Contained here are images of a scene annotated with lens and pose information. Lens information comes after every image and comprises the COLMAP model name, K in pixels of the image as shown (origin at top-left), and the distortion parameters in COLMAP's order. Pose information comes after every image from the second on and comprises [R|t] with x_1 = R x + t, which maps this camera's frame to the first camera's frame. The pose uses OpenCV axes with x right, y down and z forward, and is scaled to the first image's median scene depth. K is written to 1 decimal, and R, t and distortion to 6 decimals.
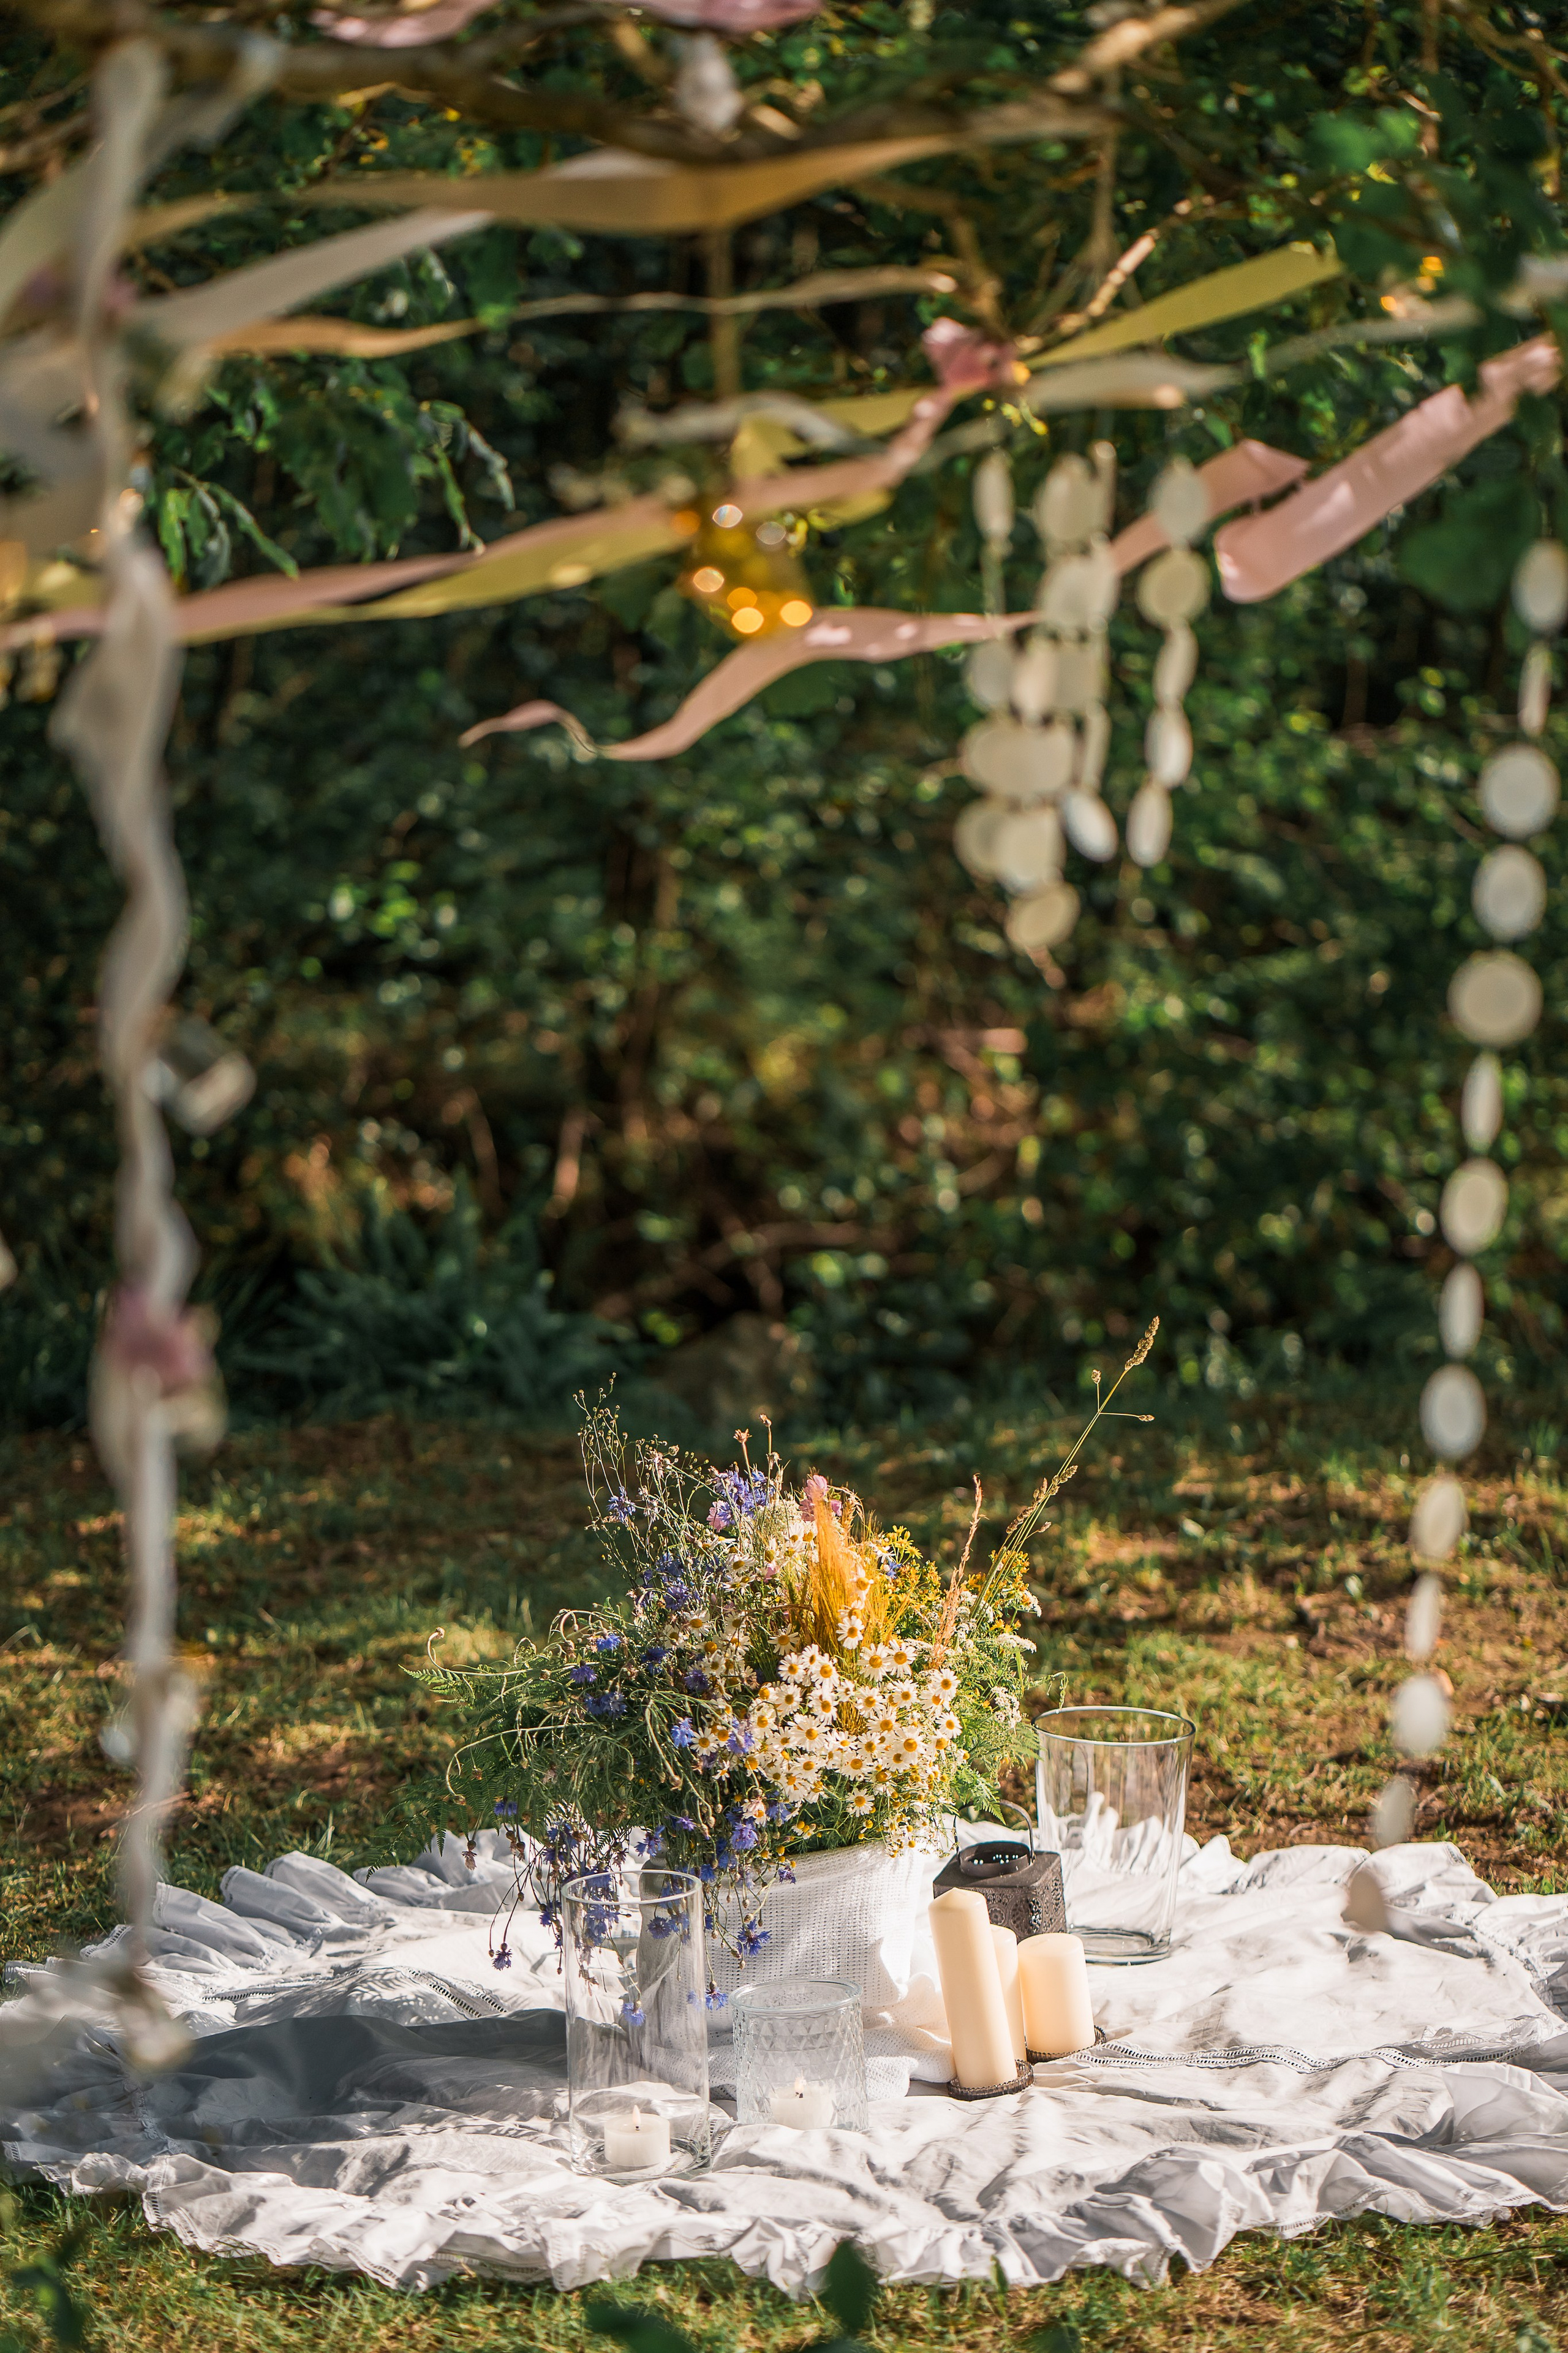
lens RADIAL K [[5842.5, 0, 843.2], [0, 5842.5, 1182.3], [0, 0, 1]] dist [0.666342, 0.000000]
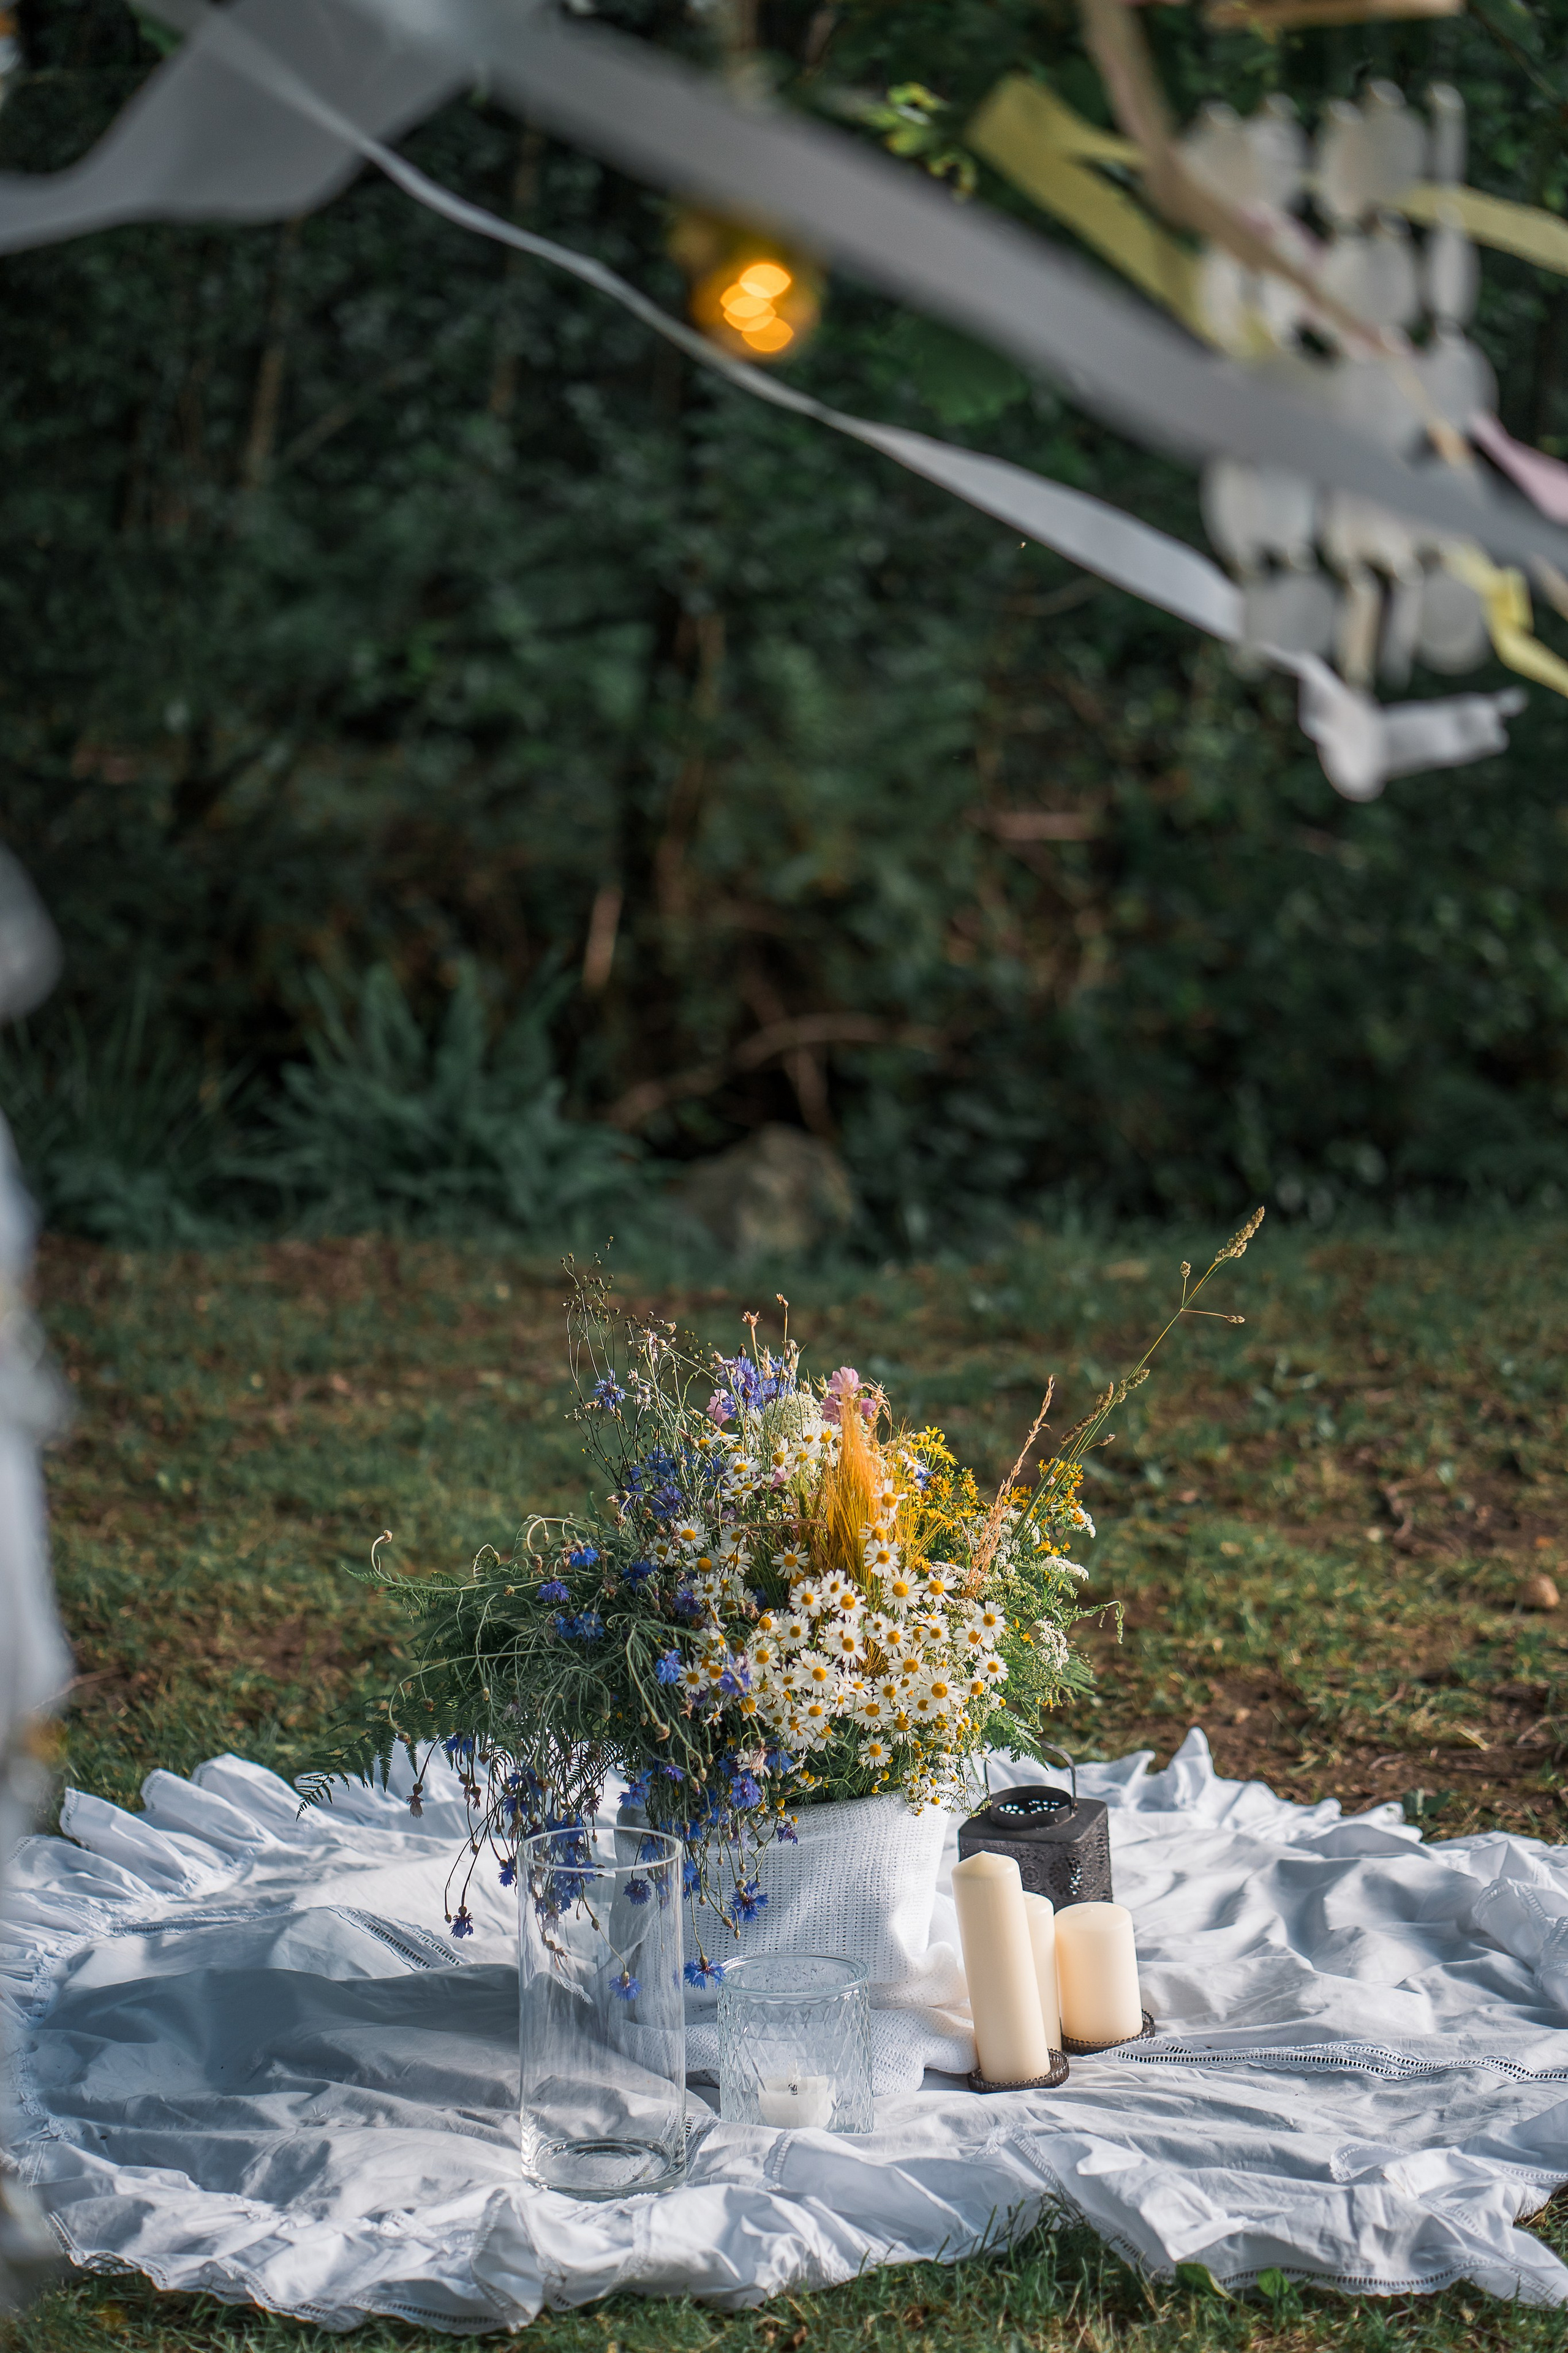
lens RADIAL K [[5842.5, 0, 780.4], [0, 5842.5, 1171.7], [0, 0, 1]] dist [0.666342, 0.000000]
pose [[0.999190, 0.035676, -0.018632, 0.001857], [-0.034941, 0.998651, 0.038415, -0.009669], [0.019978, -0.037733, 0.999088, 0.144823]]
